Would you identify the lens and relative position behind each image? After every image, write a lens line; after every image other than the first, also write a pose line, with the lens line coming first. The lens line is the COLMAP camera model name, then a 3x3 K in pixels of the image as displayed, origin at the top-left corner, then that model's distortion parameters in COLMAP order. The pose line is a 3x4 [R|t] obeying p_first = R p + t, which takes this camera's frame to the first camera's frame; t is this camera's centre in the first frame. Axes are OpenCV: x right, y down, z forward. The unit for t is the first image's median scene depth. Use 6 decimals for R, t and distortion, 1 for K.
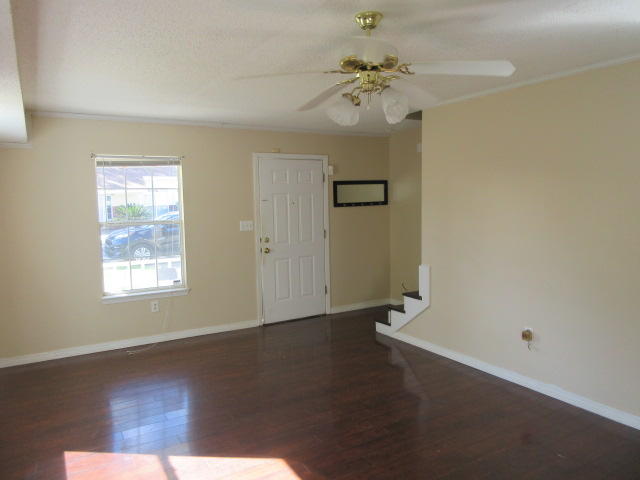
lens RADIAL K [[486.7, 0, 320.0], [0, 486.7, 240.0], [0, 0, 1]] dist [0.033282, 0.001150]
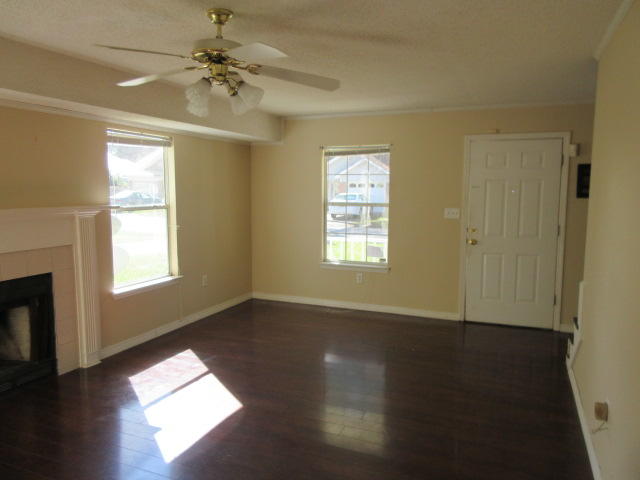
lens RADIAL K [[486.7, 0, 320.0], [0, 486.7, 240.0], [0, 0, 1]] dist [0.033282, 0.001150]
pose [[0.594619, 0.106295, -0.796950, 0.464645], [-0.087303, 0.993897, 0.067424, -0.019409], [0.799254, 0.029484, 0.600270, 0.222755]]
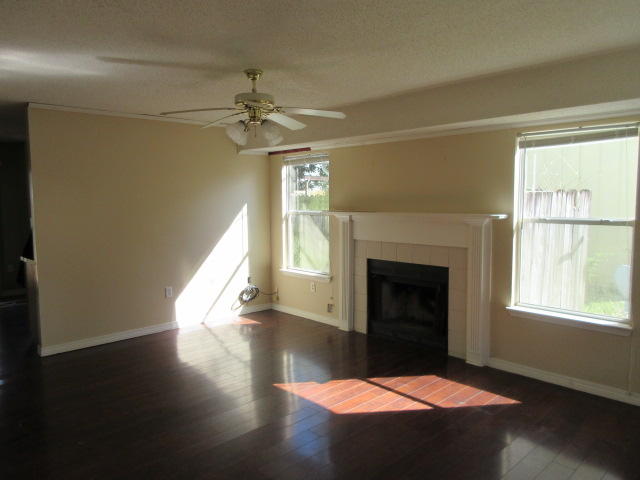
lens RADIAL K [[486.7, 0, 320.0], [0, 486.7, 240.0], [0, 0, 1]] dist [0.033282, 0.001150]
pose [[-0.975921, 0.051291, -0.212007, 0.096055], [0.010770, 0.982105, 0.188026, -0.095172], [0.217857, 0.181216, -0.959010, 1.040908]]
